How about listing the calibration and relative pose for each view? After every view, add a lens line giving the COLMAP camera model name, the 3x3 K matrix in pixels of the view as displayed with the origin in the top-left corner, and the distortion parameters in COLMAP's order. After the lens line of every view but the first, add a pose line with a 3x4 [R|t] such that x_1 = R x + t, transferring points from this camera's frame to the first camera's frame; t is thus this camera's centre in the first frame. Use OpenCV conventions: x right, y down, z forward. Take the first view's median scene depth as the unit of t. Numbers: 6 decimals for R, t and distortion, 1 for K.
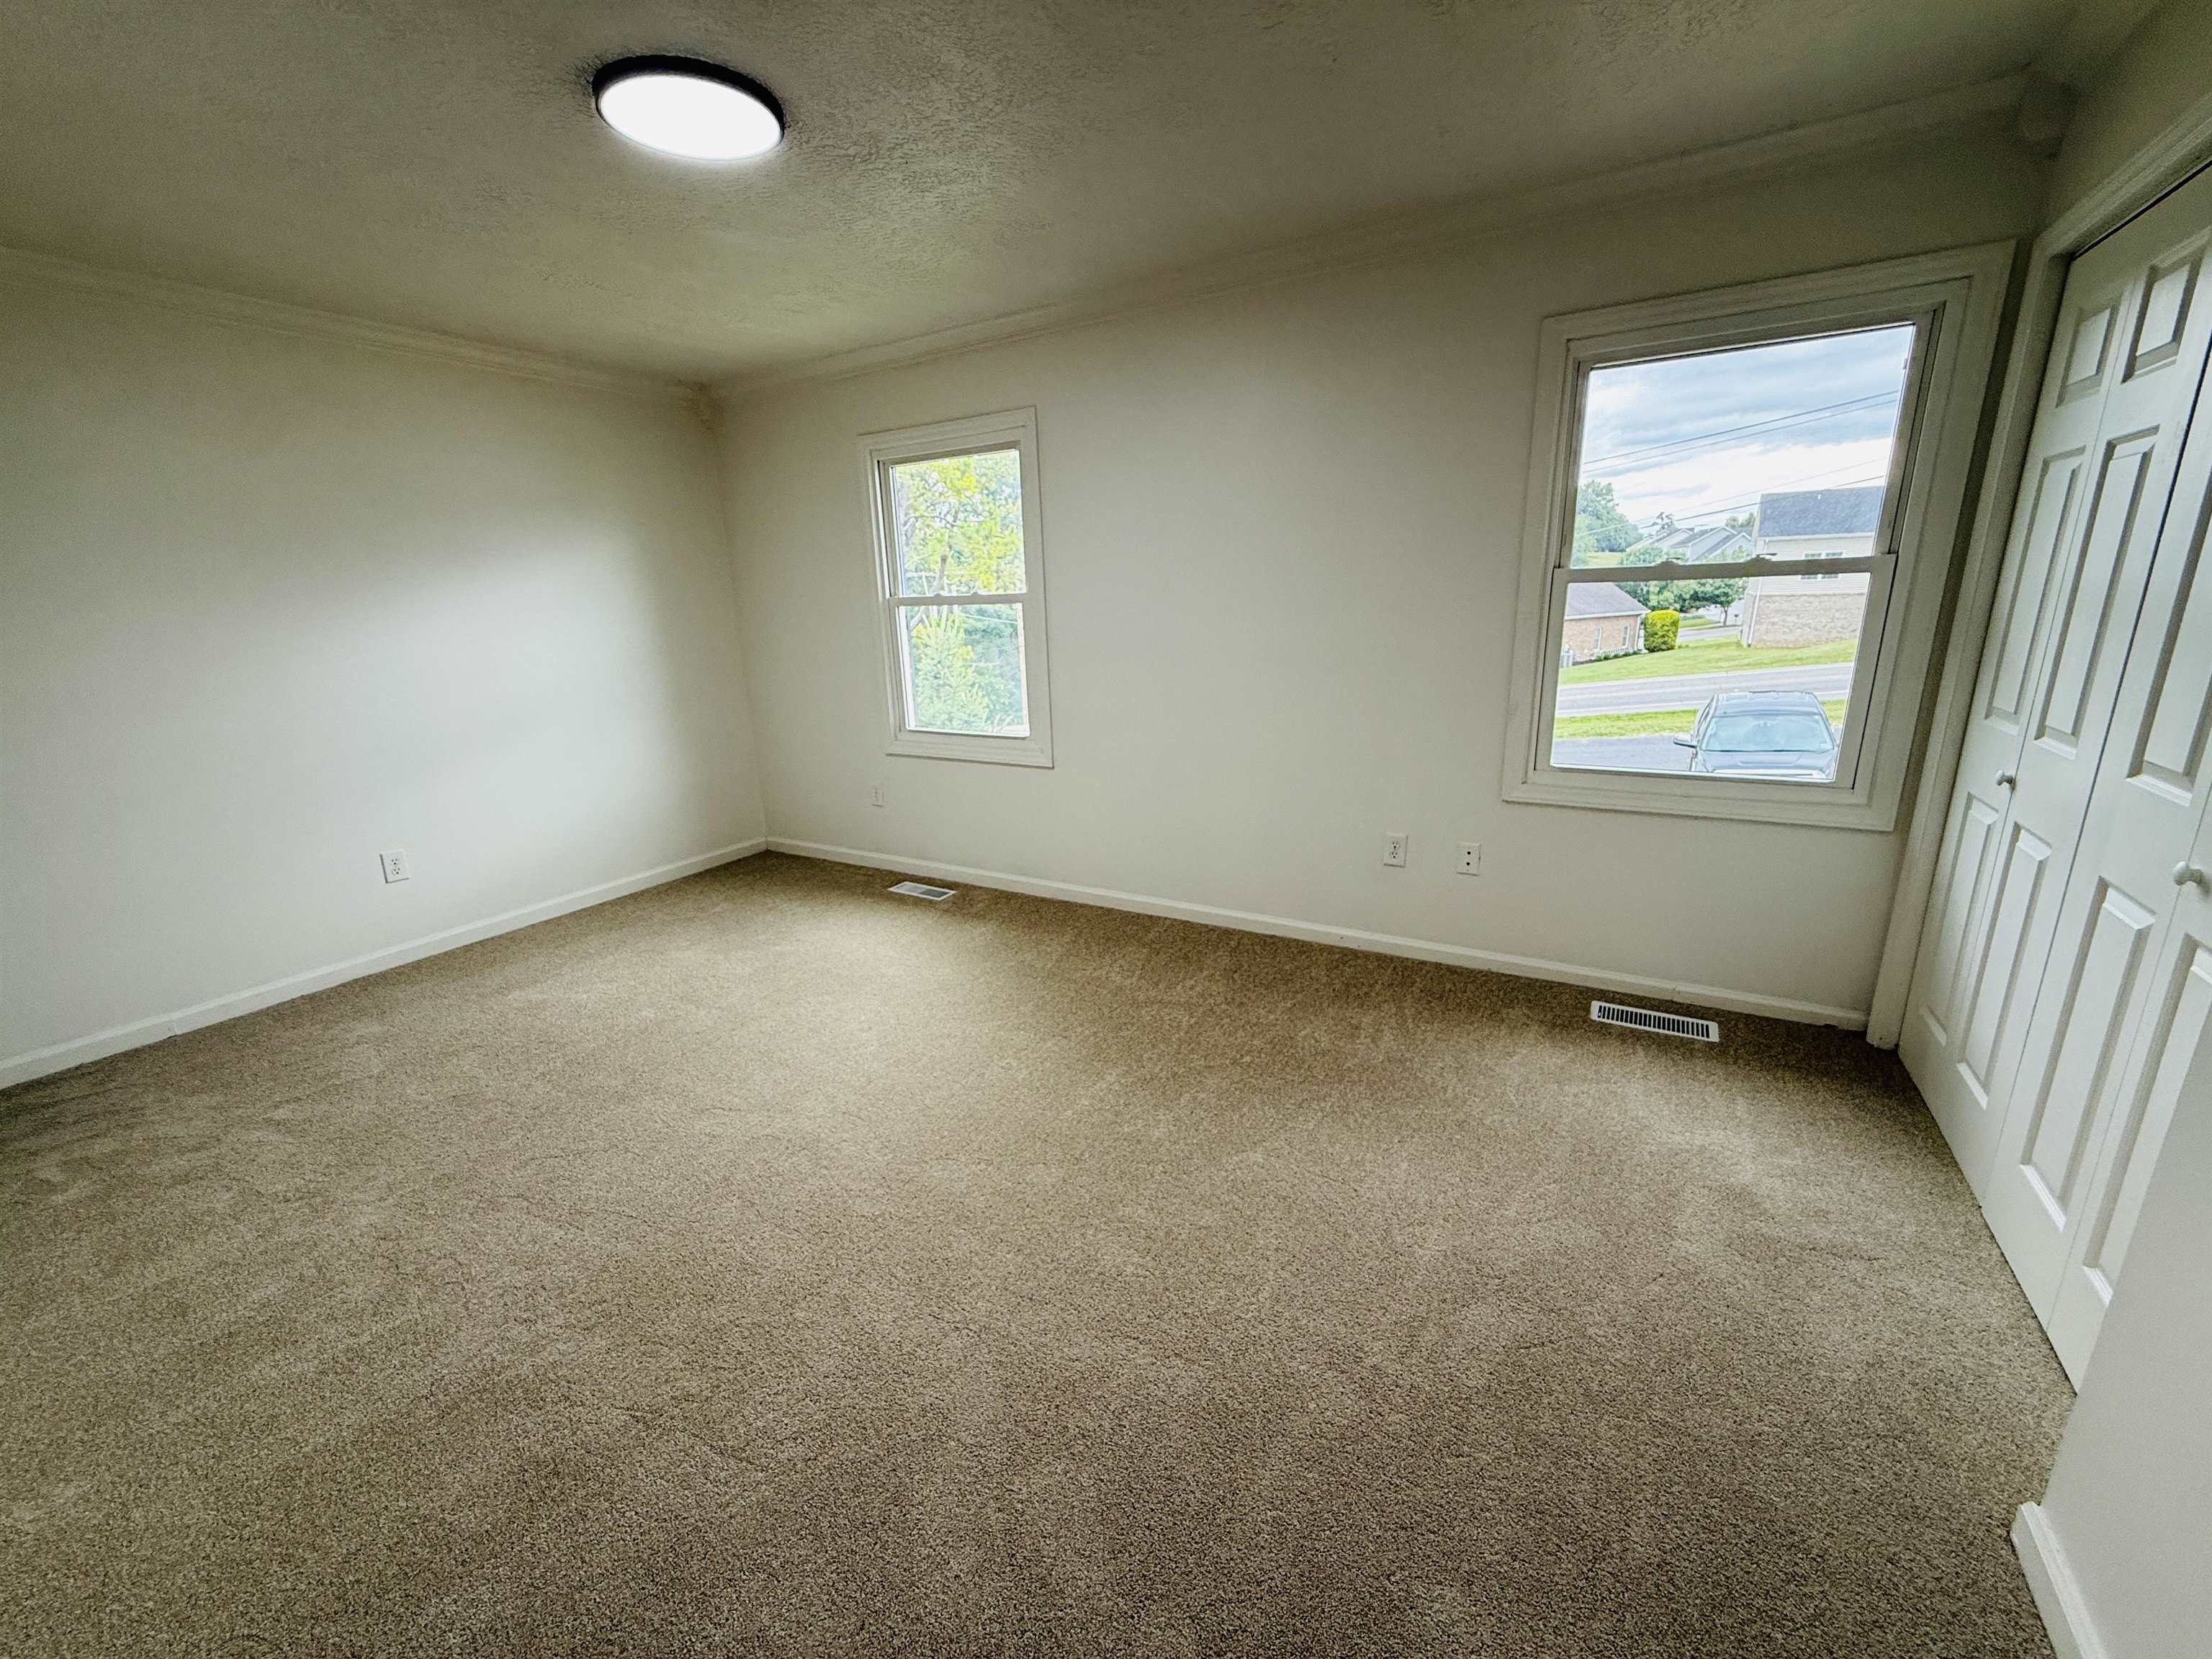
lens RADIAL K [[880.2, 0, 1099.7], [0, 880.2, 833.5], [0, 0, 1]] dist [0.002827, -0.001138]
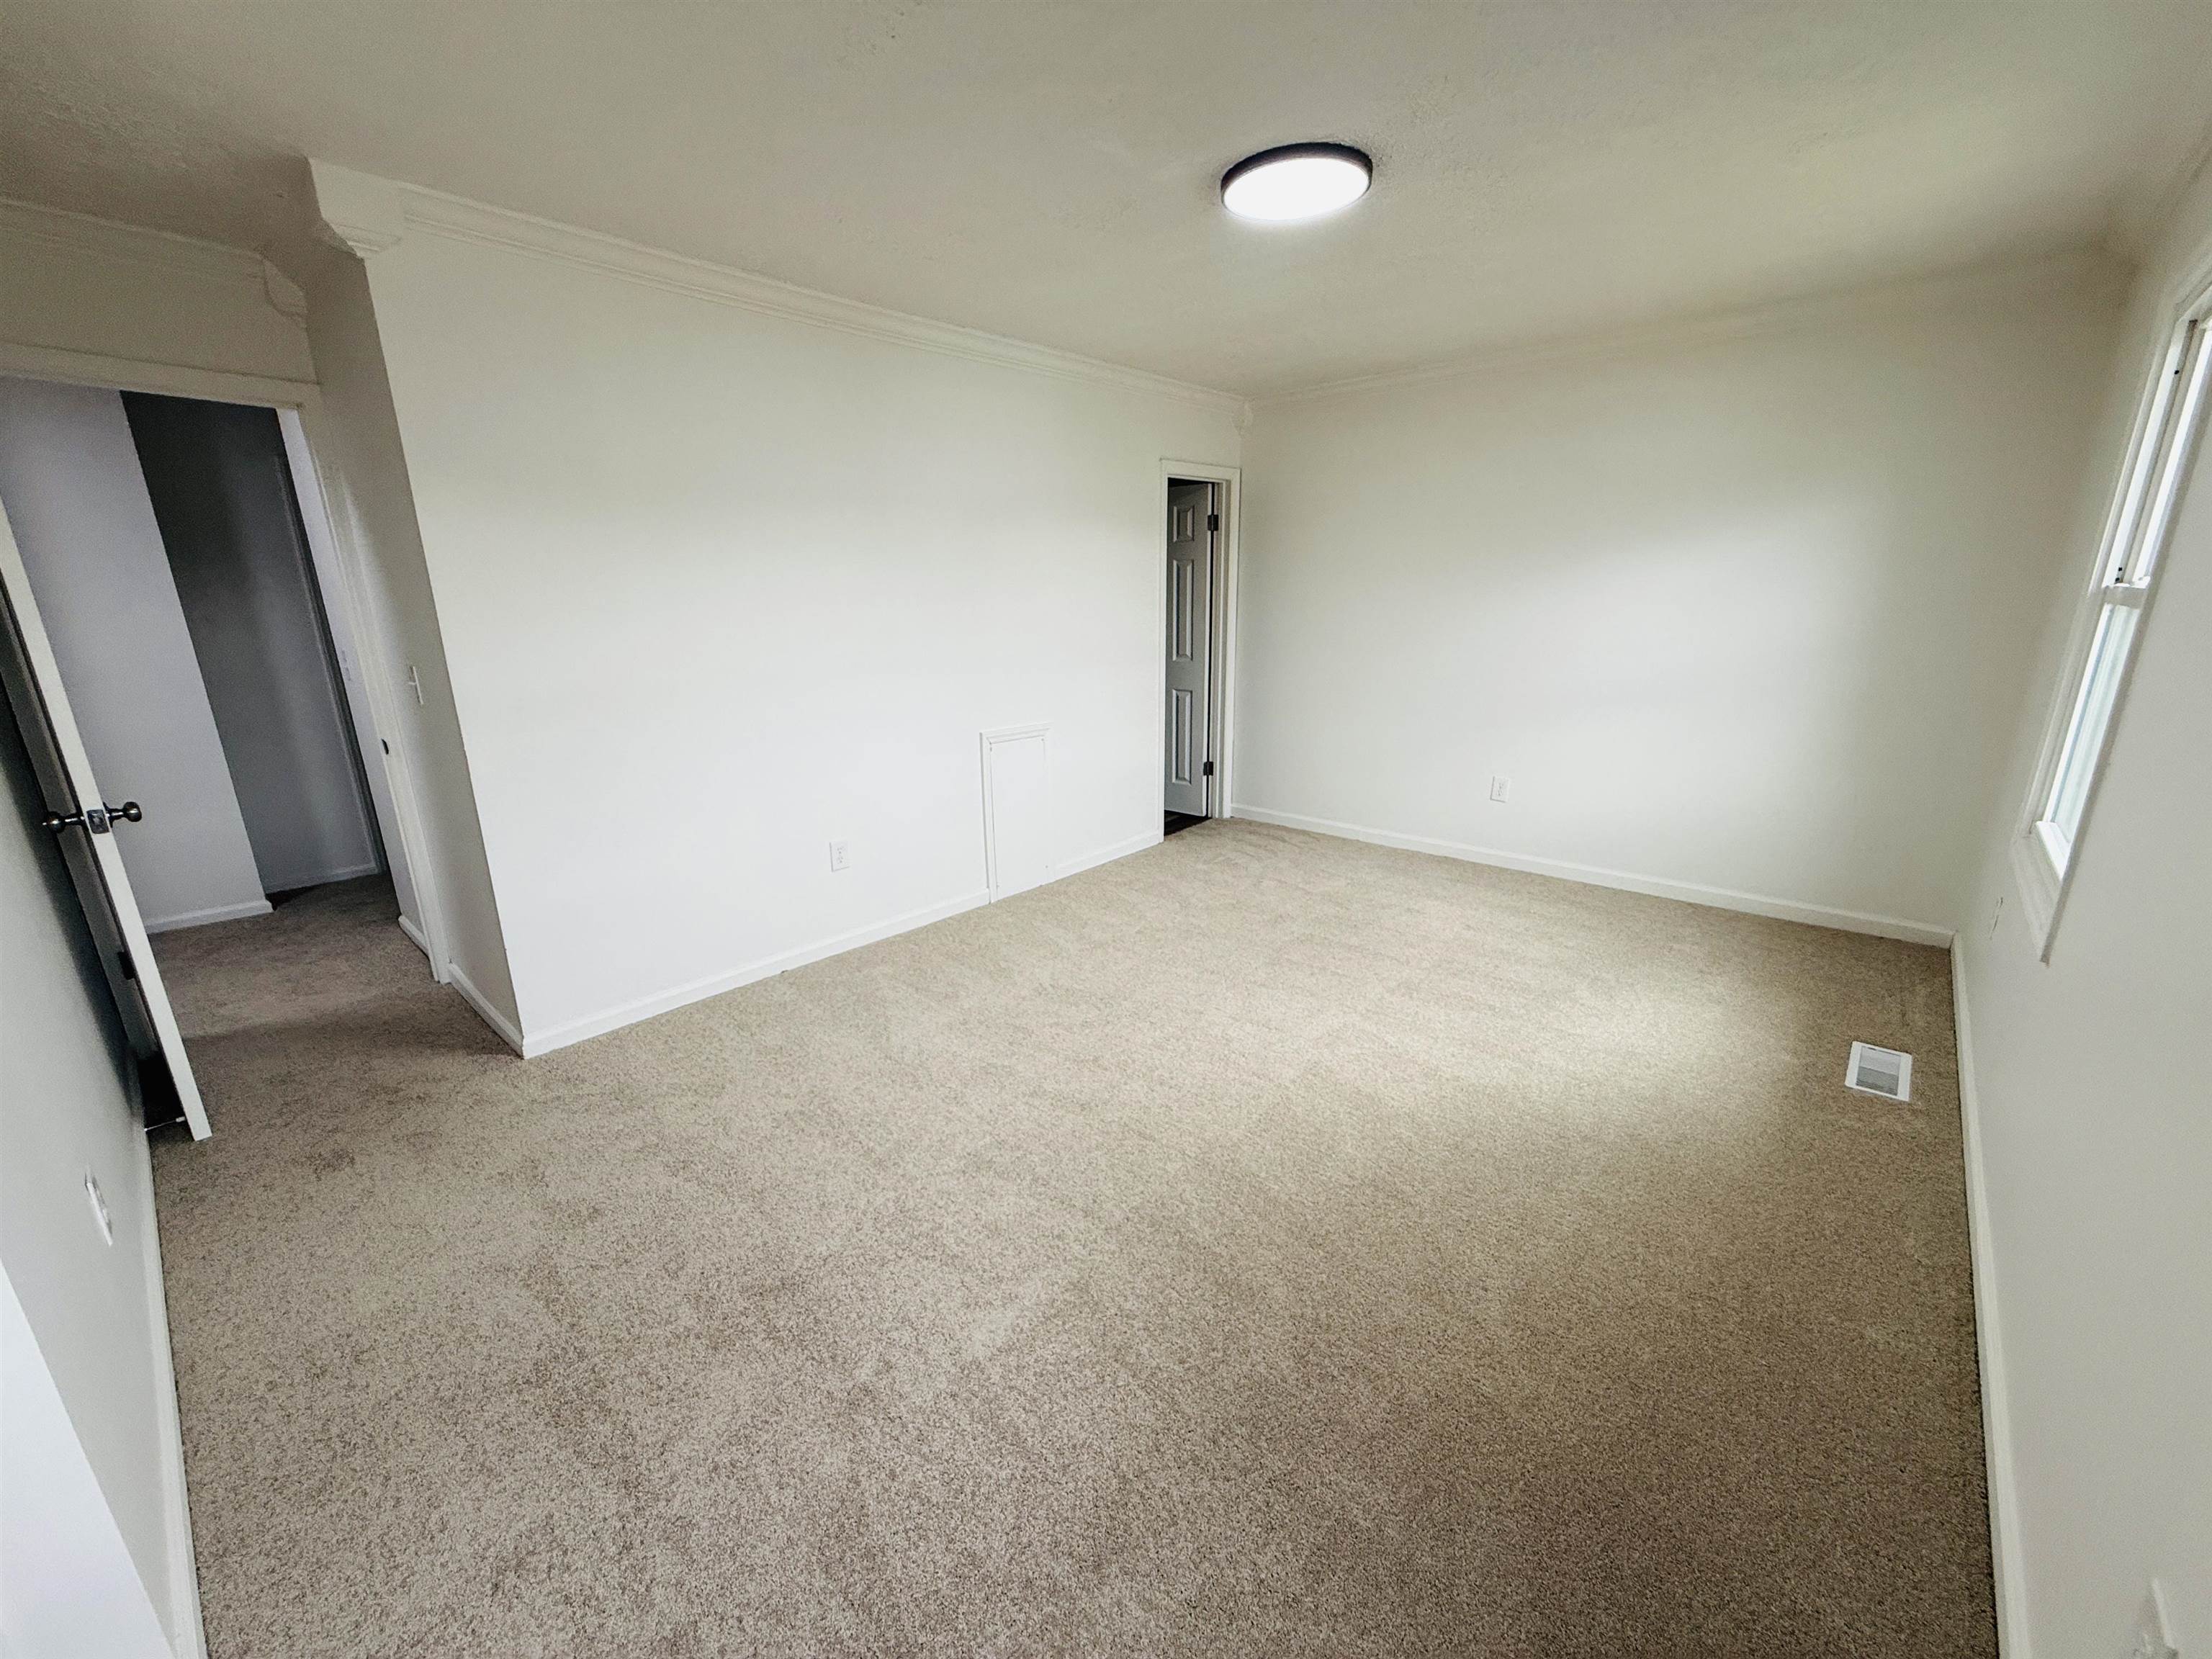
lens RADIAL K [[880.2, 0, 1104.0], [0, 880.2, 834.0], [0, 0, 1]] dist [0.002827, -0.001138]
pose [[-0.177359, 0.305652, -0.935479, 0.516372], [-0.237255, 0.909234, 0.342058, -0.204754], [0.955120, 0.282614, -0.088744, 0.576741]]
